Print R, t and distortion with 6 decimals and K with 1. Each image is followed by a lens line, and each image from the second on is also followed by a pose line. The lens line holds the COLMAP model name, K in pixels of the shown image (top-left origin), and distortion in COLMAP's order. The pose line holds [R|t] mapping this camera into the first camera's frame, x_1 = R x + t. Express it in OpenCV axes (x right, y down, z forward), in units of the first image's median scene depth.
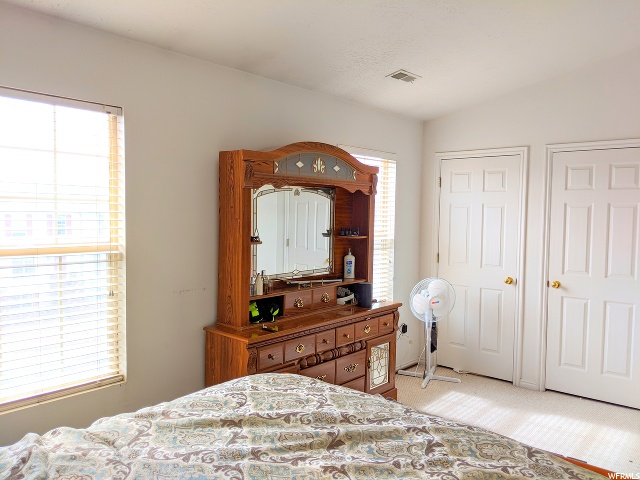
lens RADIAL K [[513.2, 0, 319.8], [0, 513.2, 240.2], [0, 0, 1]] dist [0.016851, -0.028866]
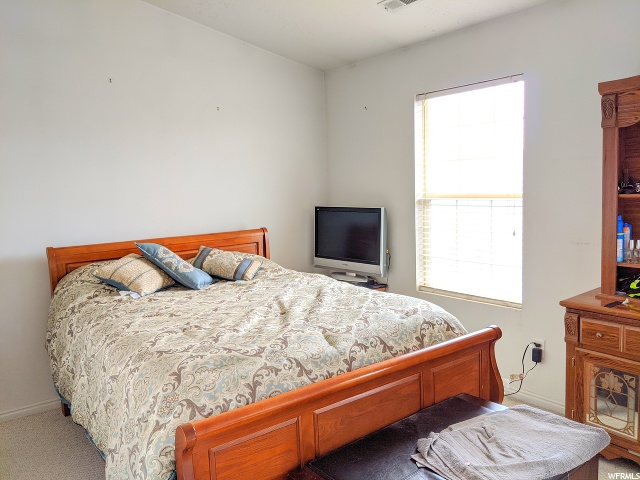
lens RADIAL K [[513.2, 0, 319.8], [0, 513.2, 239.6], [0, 0, 1]] dist [0.016851, -0.028866]
pose [[-0.223710, 0.111920, -0.968209, 0.892230], [-0.000073, 0.993383, 0.114846, -0.020834], [0.974656, 0.025763, -0.222222, 0.860510]]
